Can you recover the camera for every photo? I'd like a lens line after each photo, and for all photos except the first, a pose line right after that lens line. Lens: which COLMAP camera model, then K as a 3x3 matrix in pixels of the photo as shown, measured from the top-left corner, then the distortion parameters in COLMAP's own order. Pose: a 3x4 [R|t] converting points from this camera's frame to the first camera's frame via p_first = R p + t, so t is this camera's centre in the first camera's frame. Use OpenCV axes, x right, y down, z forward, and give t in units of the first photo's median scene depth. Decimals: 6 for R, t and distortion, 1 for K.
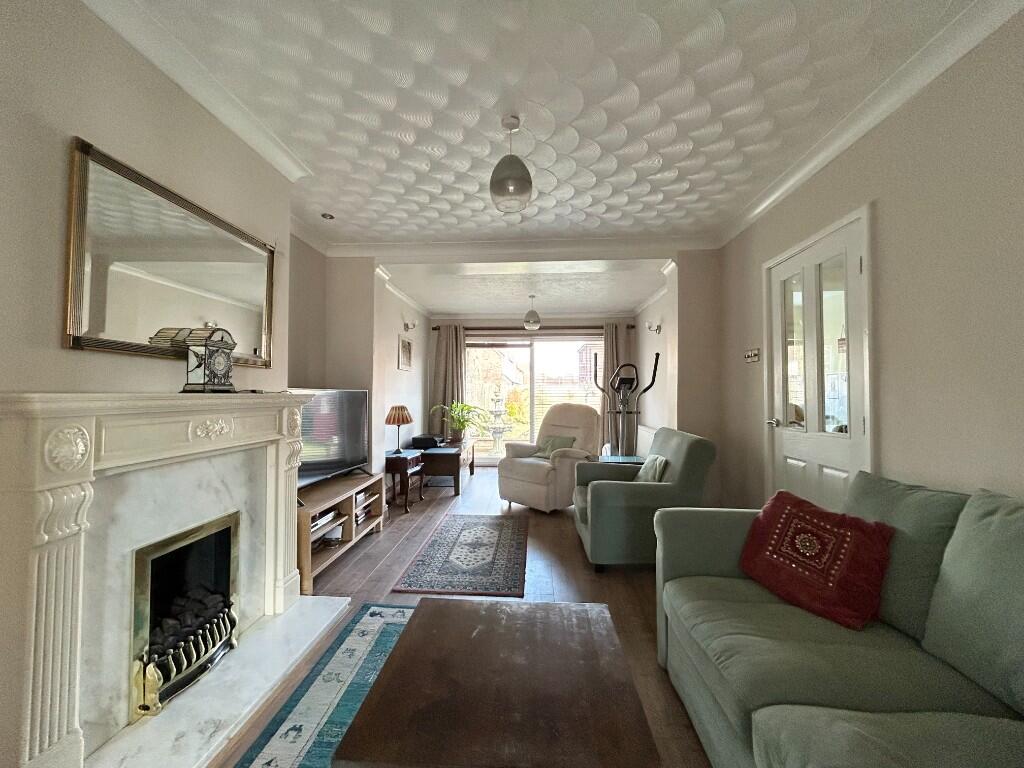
lens RADIAL K [[412.8, 0, 511.0], [0, 412.8, 382.7], [0, 0, 1]] dist [0.002363, 0.000839]
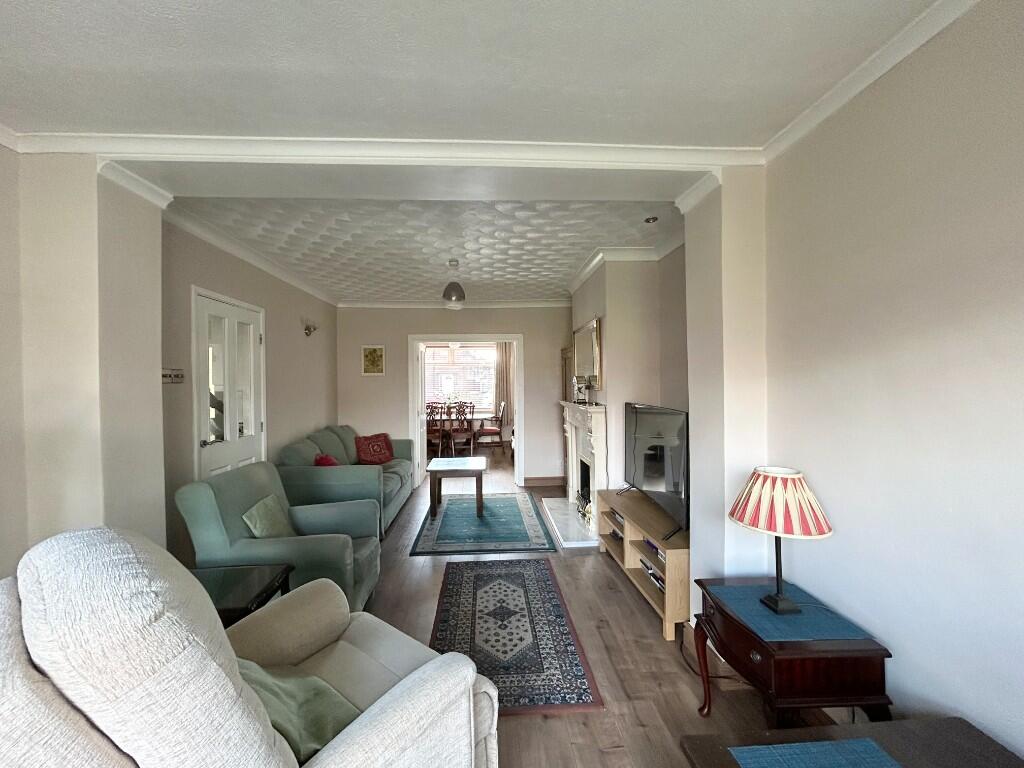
lens RADIAL K [[412.8, 0, 507.0], [0, 412.8, 384.6], [0, 0, 1]] dist [0.002363, 0.000839]
pose [[-0.993248, -0.003263, -0.115969, -0.004846], [0.000011, 0.999602, -0.028225, -0.007352], [0.116015, -0.028036, -0.992852, 1.828725]]
